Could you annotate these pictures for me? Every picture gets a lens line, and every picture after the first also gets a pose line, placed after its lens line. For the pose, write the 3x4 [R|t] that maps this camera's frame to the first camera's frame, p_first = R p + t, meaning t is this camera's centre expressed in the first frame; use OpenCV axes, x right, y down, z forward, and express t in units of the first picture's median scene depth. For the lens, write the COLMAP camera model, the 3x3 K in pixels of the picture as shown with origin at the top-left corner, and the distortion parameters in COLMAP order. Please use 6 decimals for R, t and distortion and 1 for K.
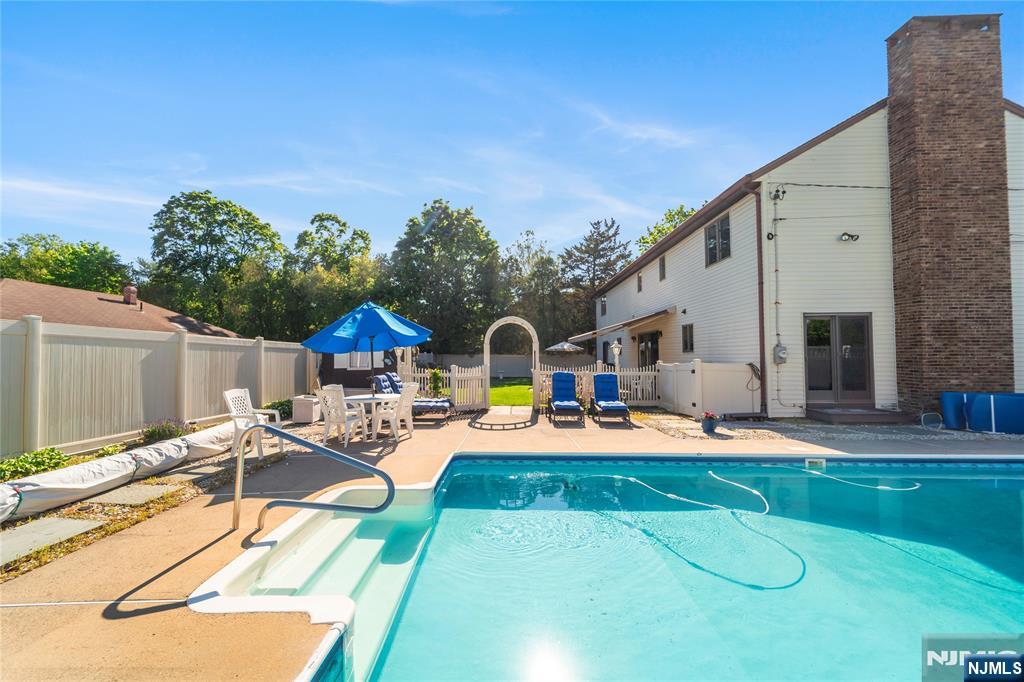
lens RADIAL K [[405.4, 0, 508.7], [0, 405.4, 345.9], [0, 0, 1]] dist [-0.000735, -0.000174]
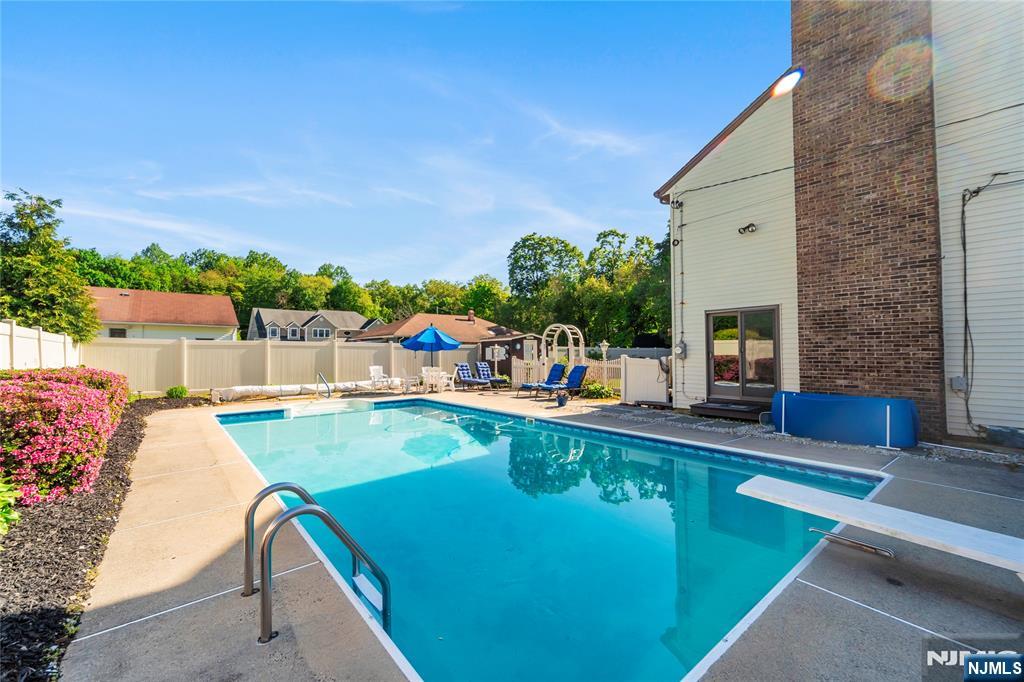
lens RADIAL K [[405.4, 0, 509.6], [0, 405.4, 346.9], [0, 0, 1]] dist [-0.000735, -0.000174]
pose [[0.679610, -0.011247, -0.733488, 0.411659], [0.022248, 0.999739, 0.005284, -0.001774], [0.733236, -0.019909, 0.679682, -0.027755]]
